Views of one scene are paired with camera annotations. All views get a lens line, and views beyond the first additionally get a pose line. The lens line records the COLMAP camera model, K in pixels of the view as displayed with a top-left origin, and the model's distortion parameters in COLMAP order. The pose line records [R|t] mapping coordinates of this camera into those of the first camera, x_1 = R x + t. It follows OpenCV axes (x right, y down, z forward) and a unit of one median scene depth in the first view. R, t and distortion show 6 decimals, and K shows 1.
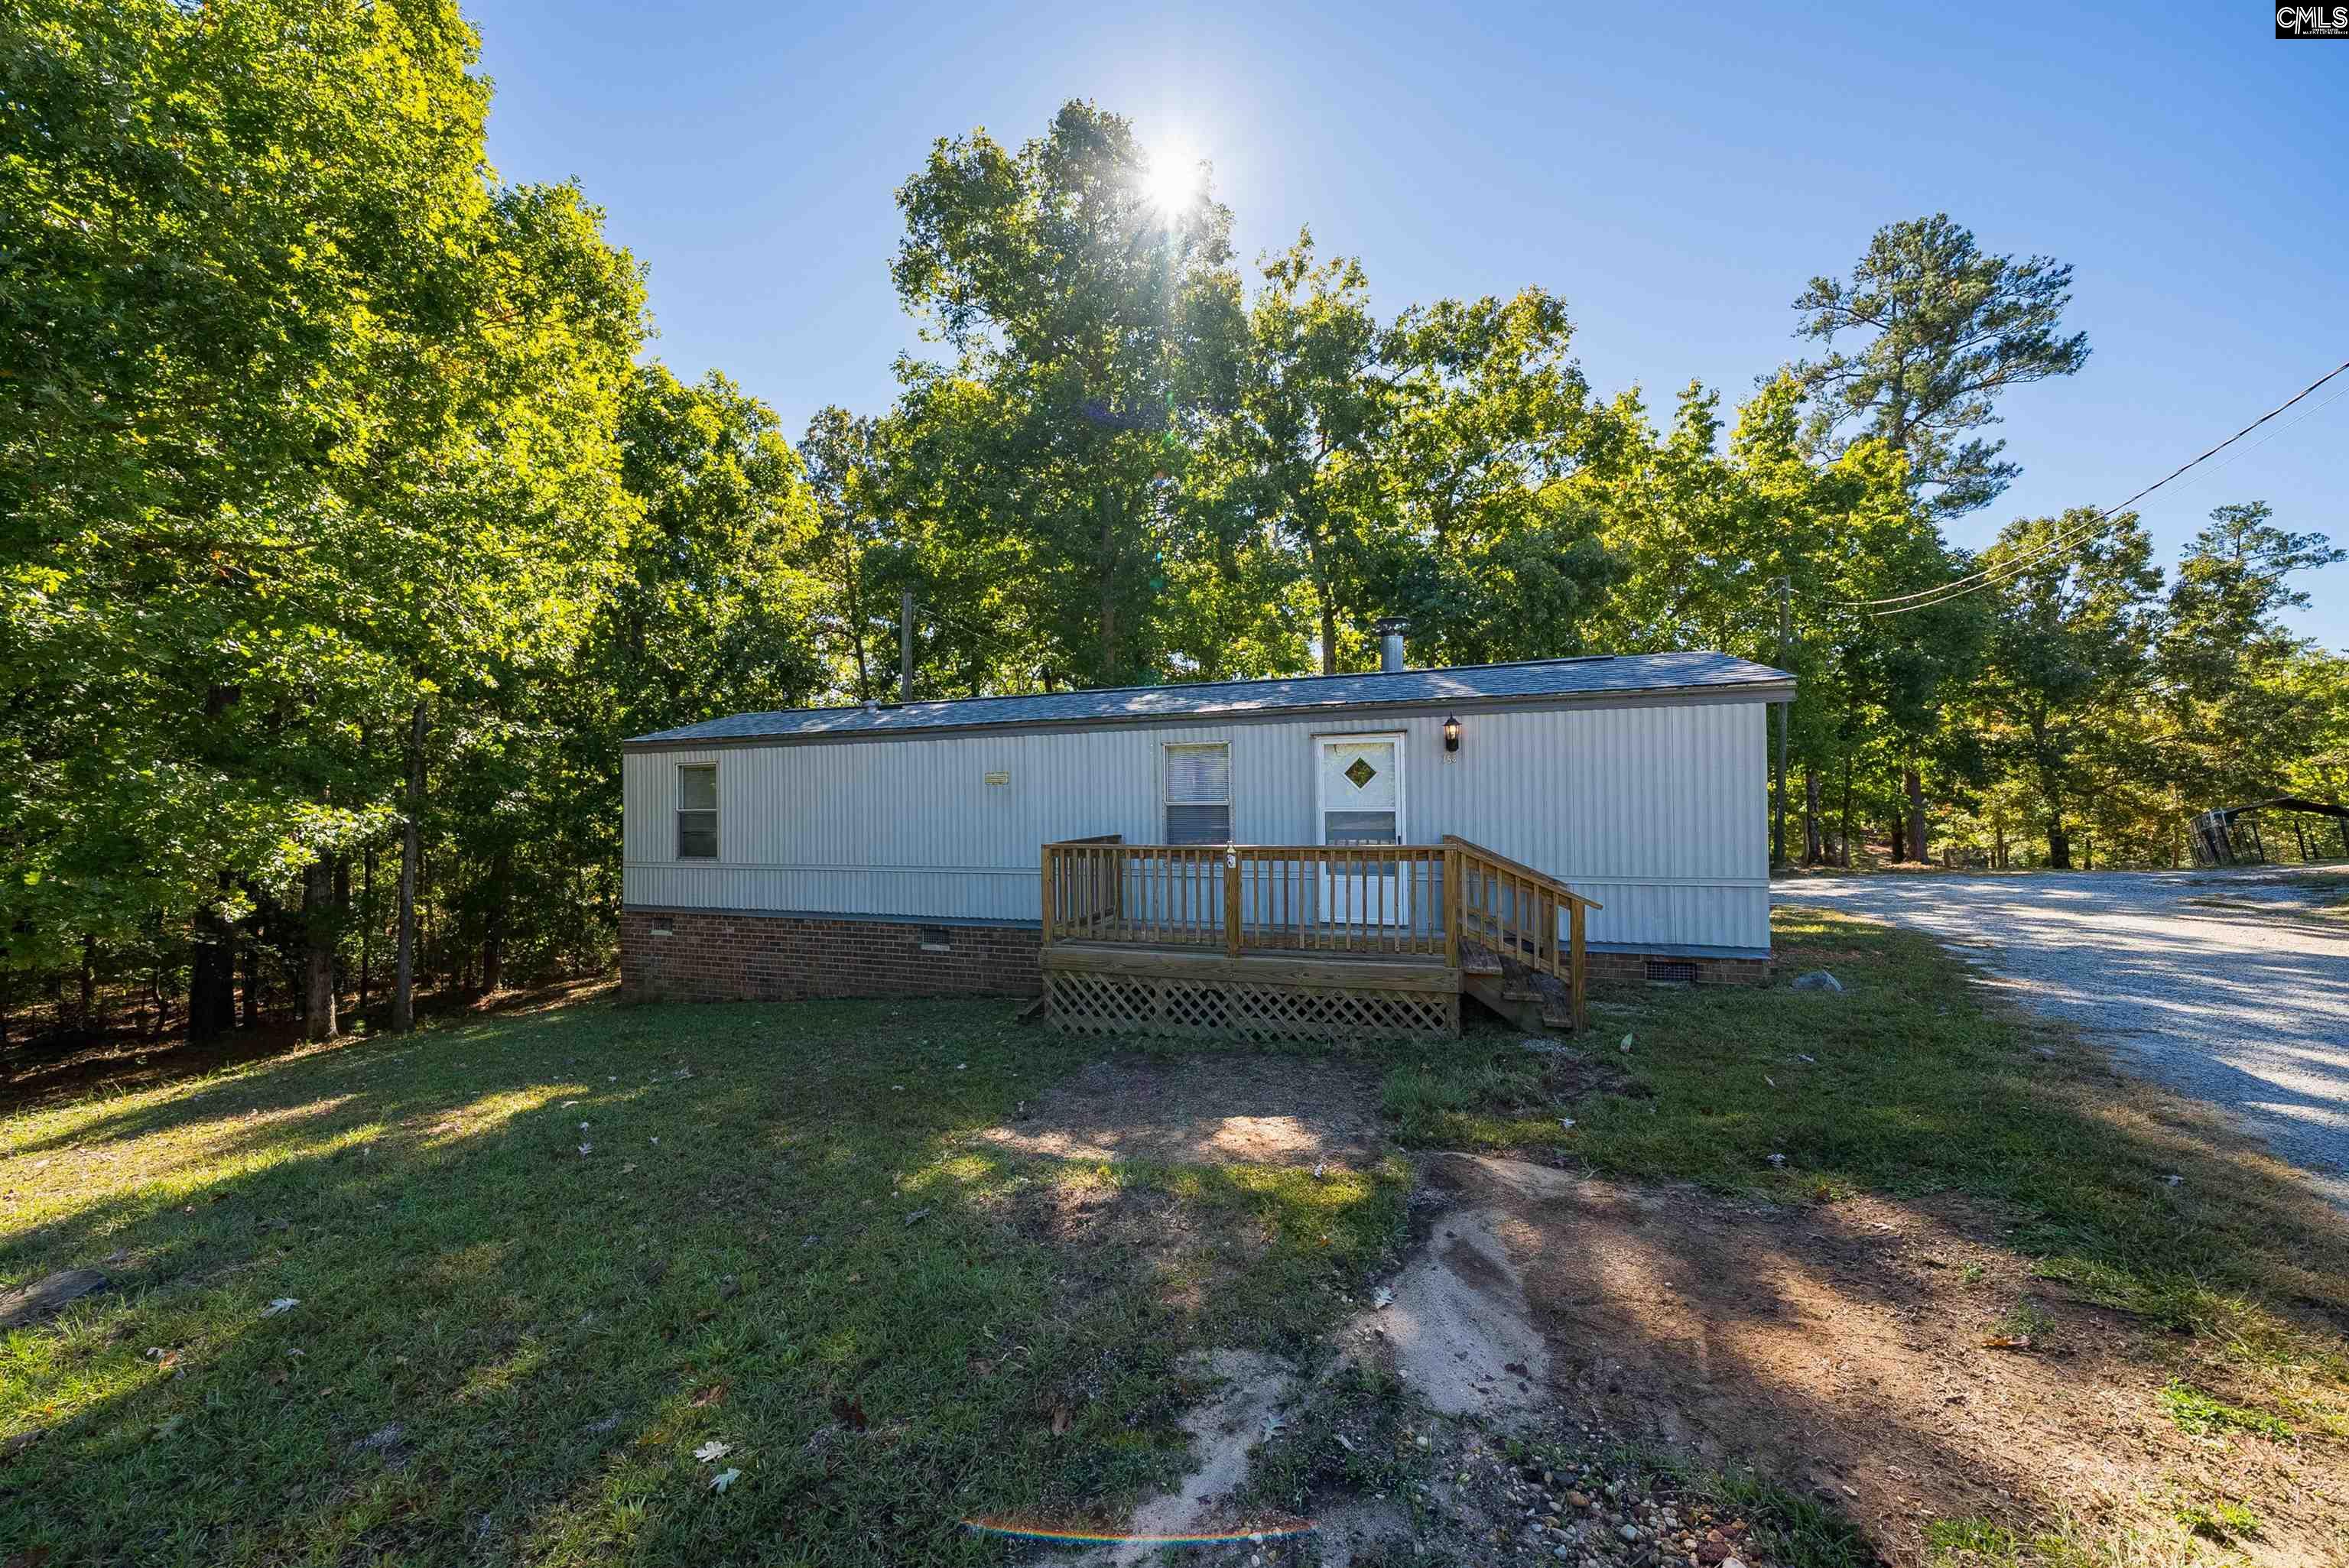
lens RADIAL K [[782.3, 0, 1170.5], [0, 782.3, 766.5], [0, 0, 1]] dist [-0.004851, 0.000076]
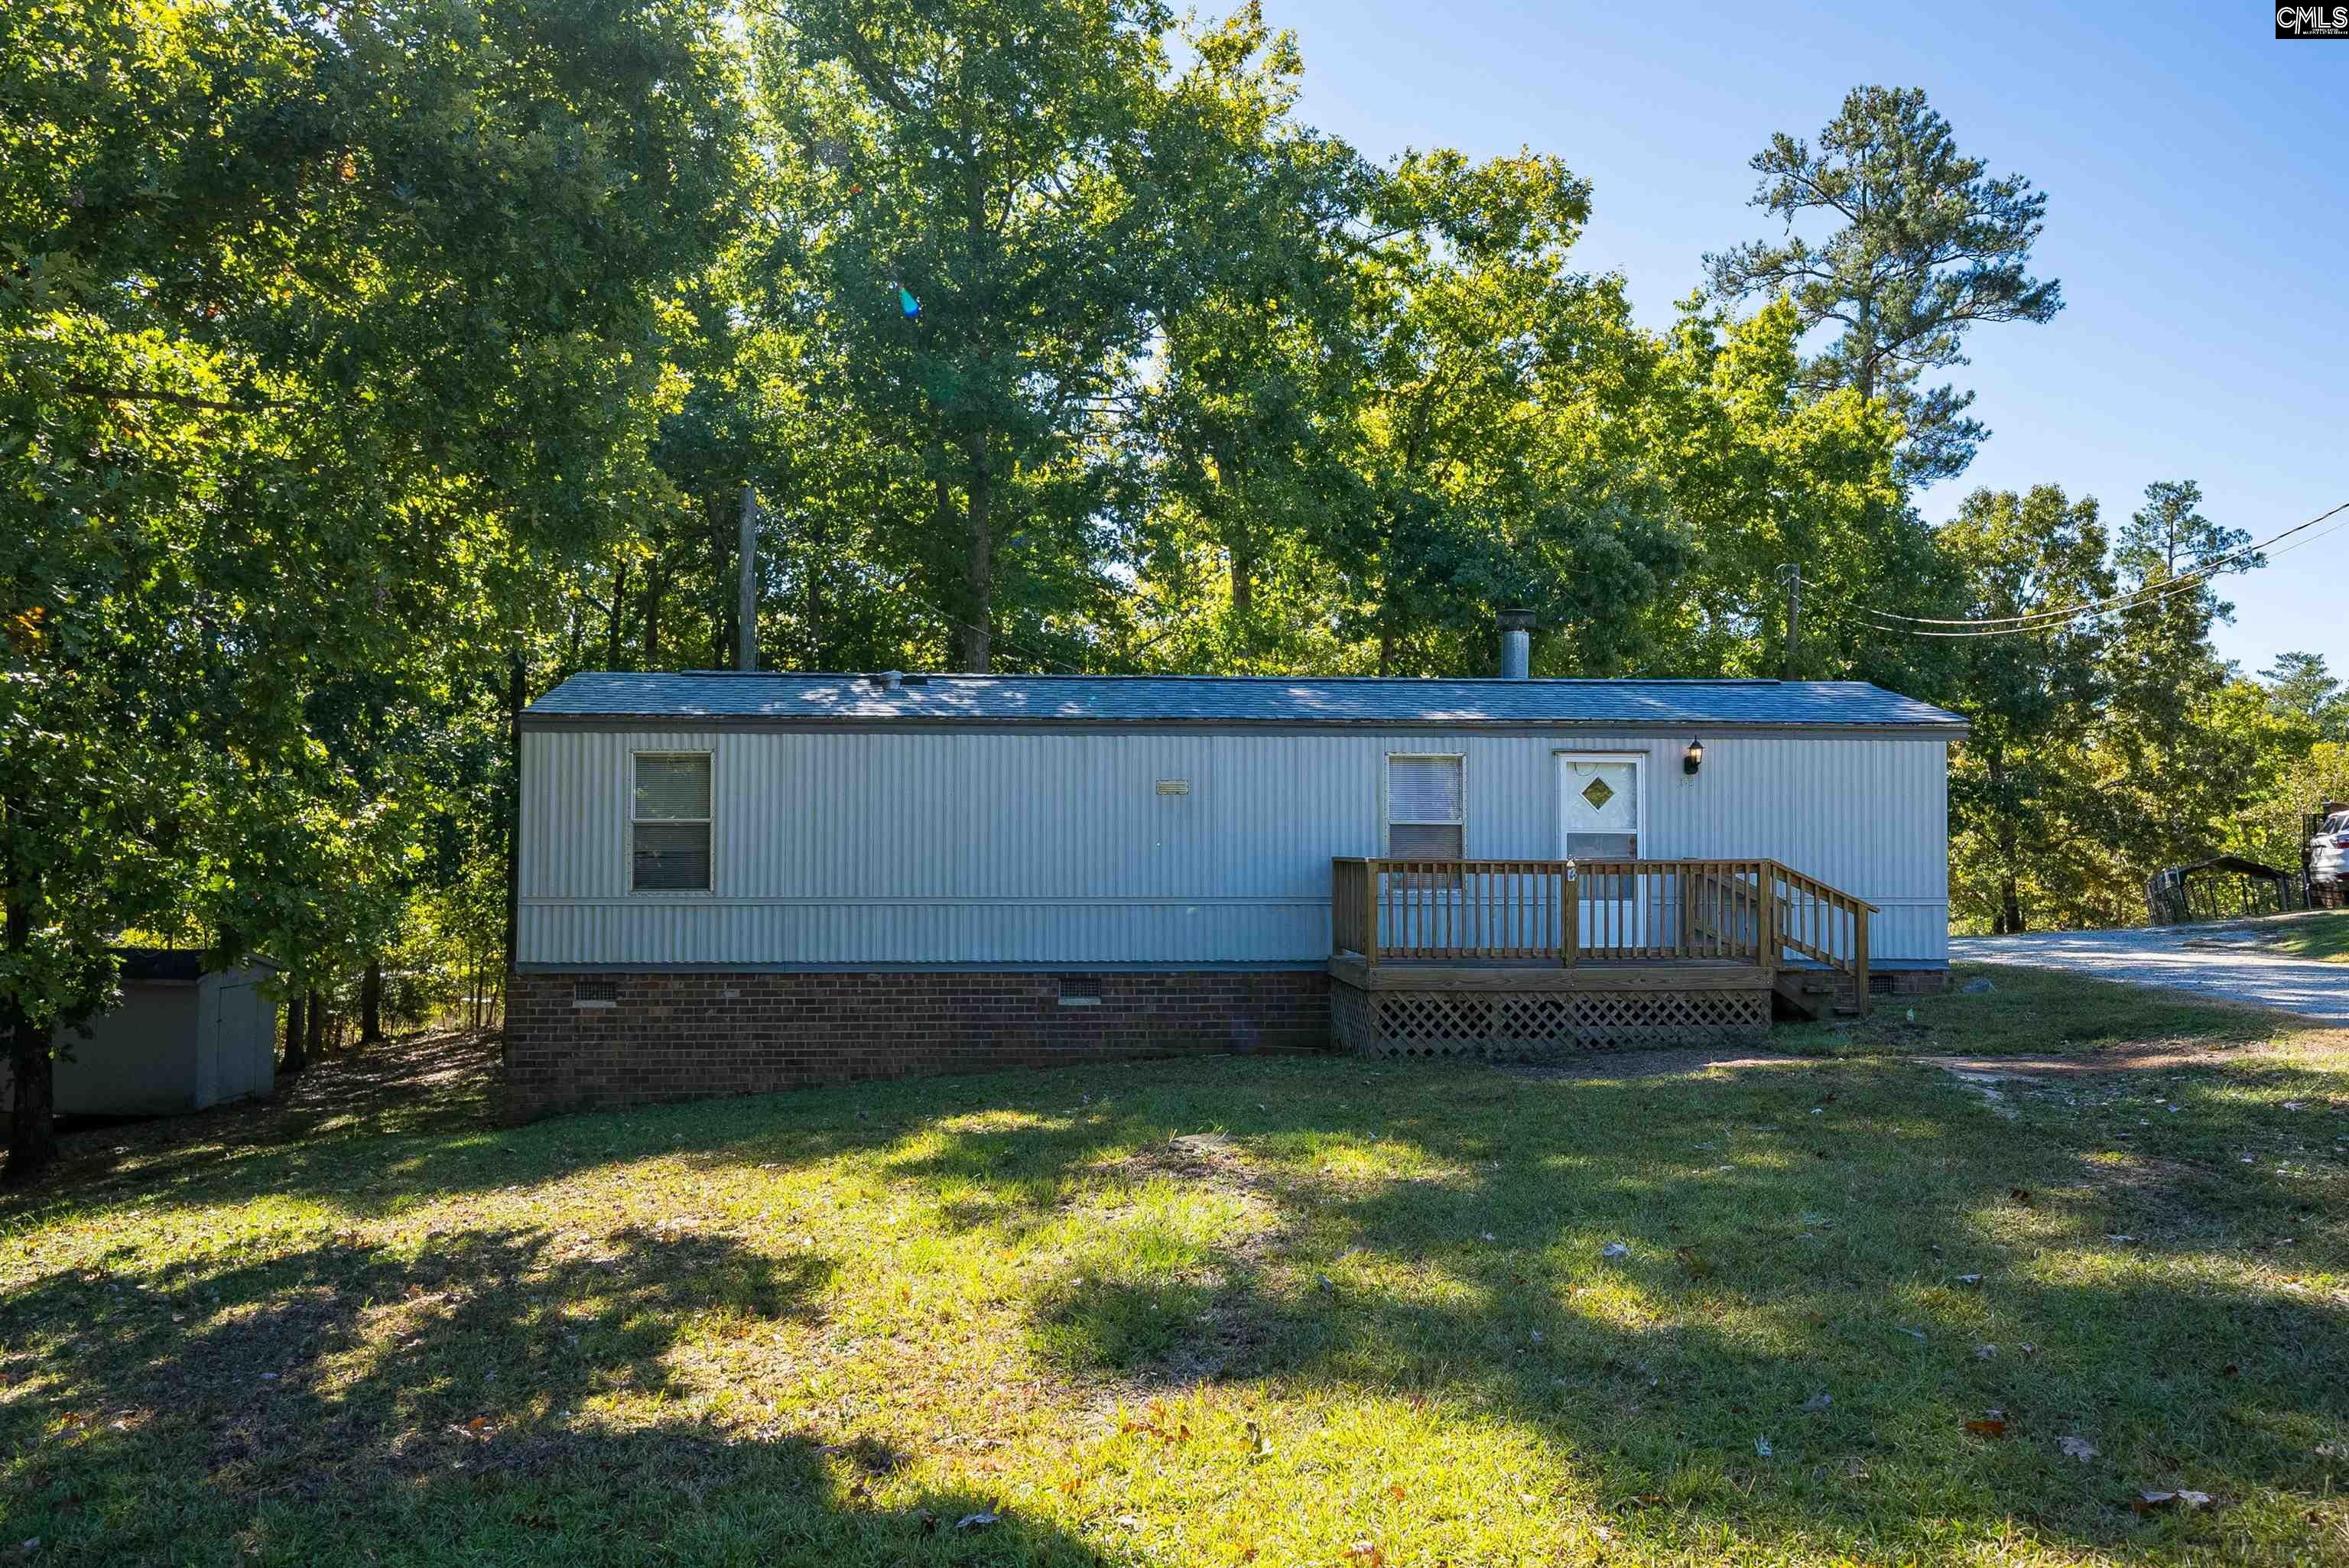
lens RADIAL K [[1615.8, 0, 1137.5], [0, 1615.8, 732.8], [0, 0, 1]] dist [0.002231, -0.001762]
pose [[0.926830, 0.043332, 0.372974, -0.384018], [-0.031243, 0.998774, -0.038398, 0.010529], [-0.374180, 0.023935, 0.927047, -0.233940]]
